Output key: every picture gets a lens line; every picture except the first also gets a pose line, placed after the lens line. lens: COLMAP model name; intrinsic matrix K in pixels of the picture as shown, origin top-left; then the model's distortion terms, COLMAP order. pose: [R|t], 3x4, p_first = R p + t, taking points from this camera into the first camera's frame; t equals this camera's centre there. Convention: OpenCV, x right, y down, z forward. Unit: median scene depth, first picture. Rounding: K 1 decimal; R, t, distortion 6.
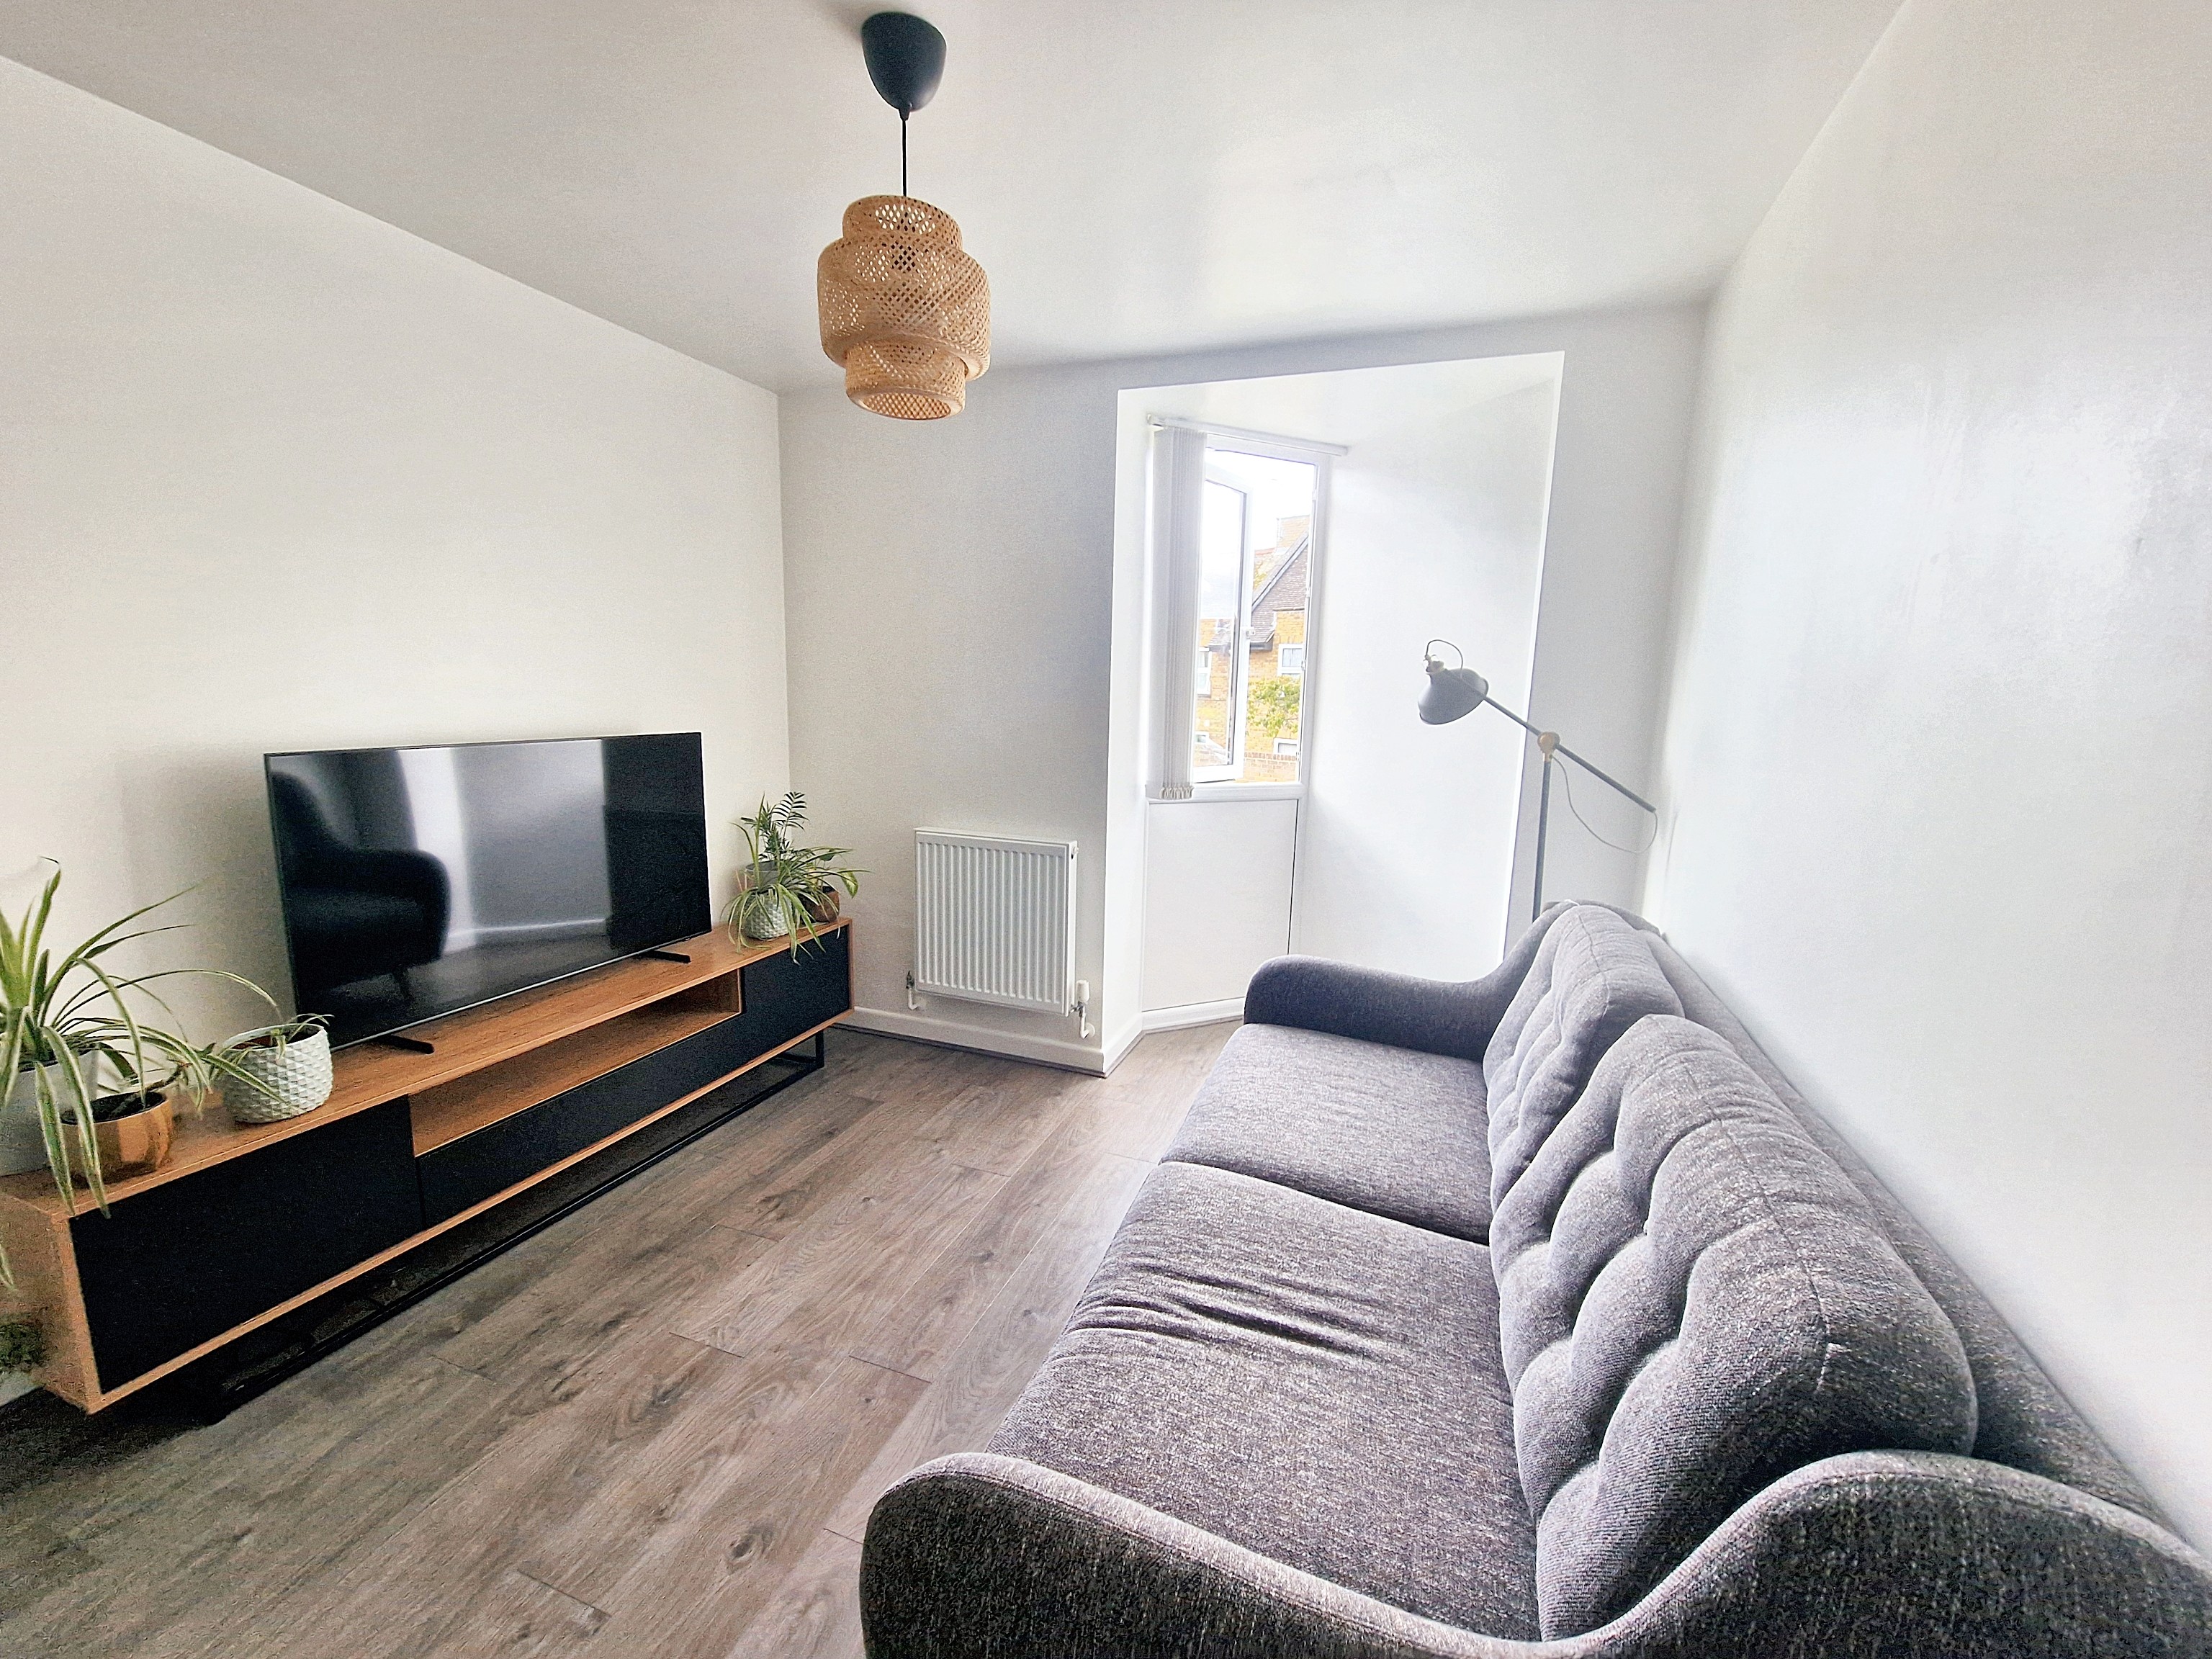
lens RADIAL K [[908.8, 0, 1112.3], [0, 908.8, 825.7], [0, 0, 1]] dist [-0.001951, -0.000703]
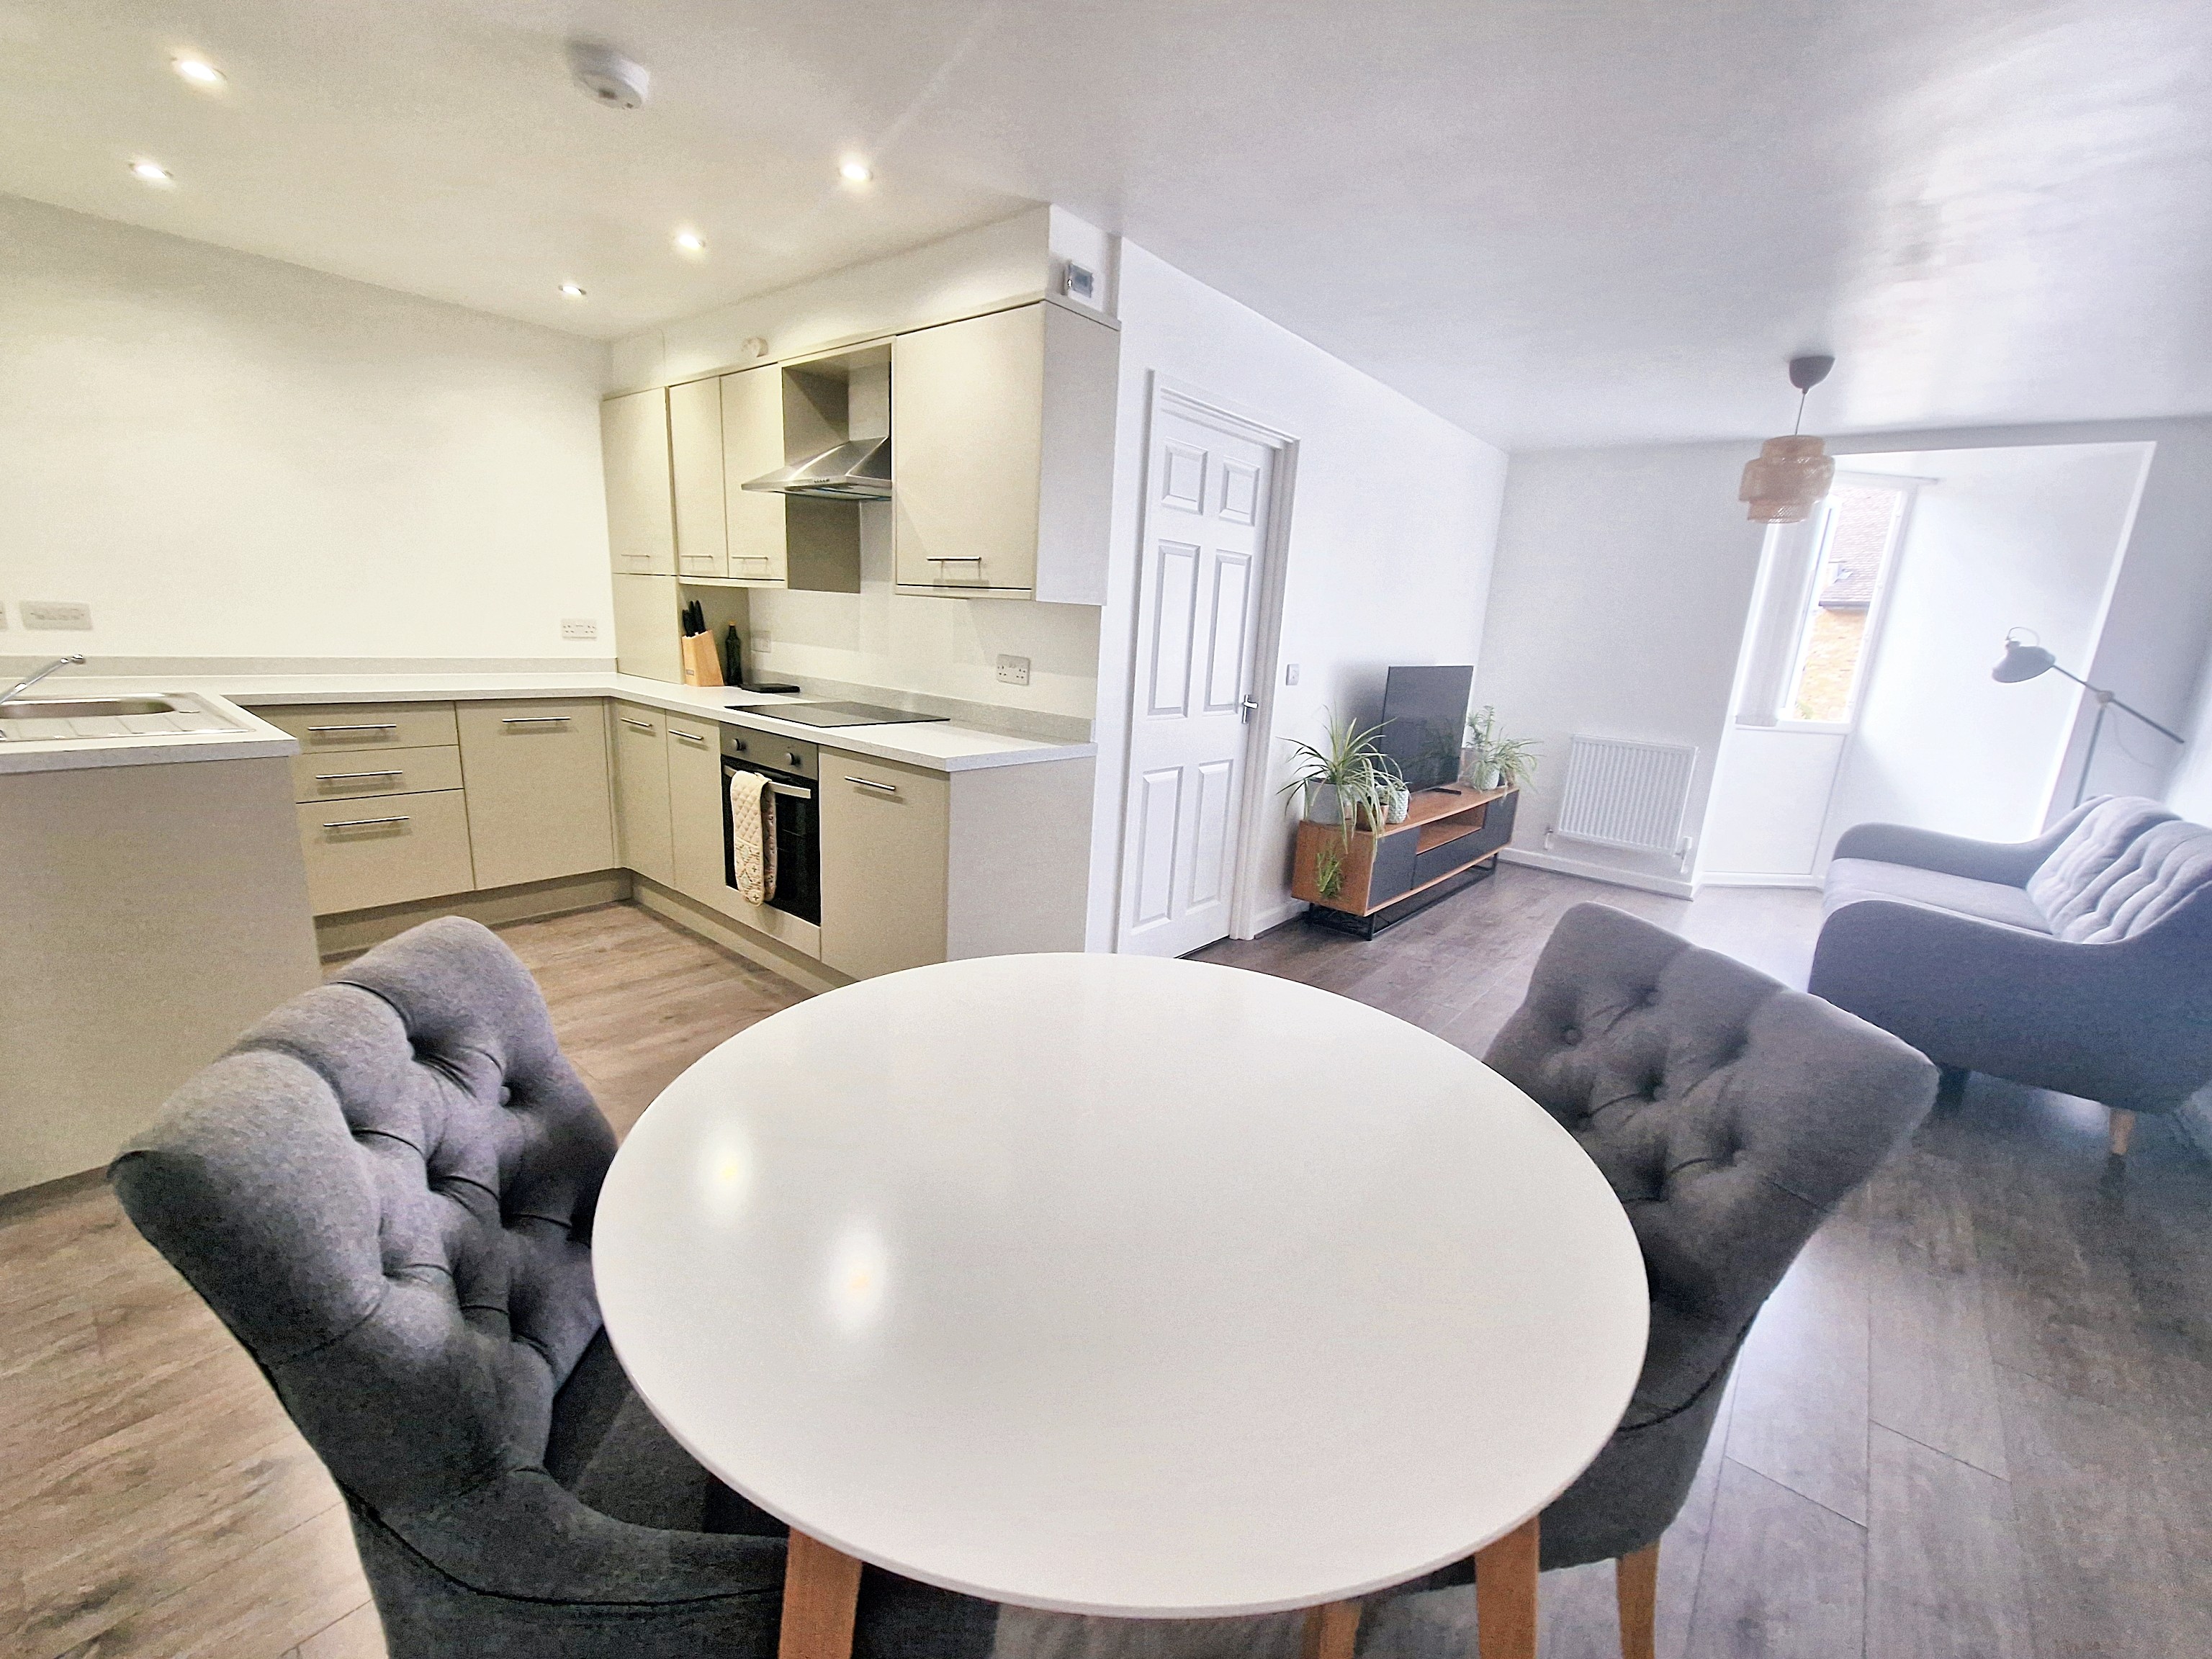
lens RADIAL K [[908.8, 0, 1112.6], [0, 908.8, 832.2], [0, 0, 1]] dist [-0.001951, -0.000703]
pose [[0.942958, 0.104032, -0.316239, -0.552346], [-0.084646, 0.993624, 0.074471, 0.152074], [0.321971, -0.043455, 0.945752, -0.932510]]
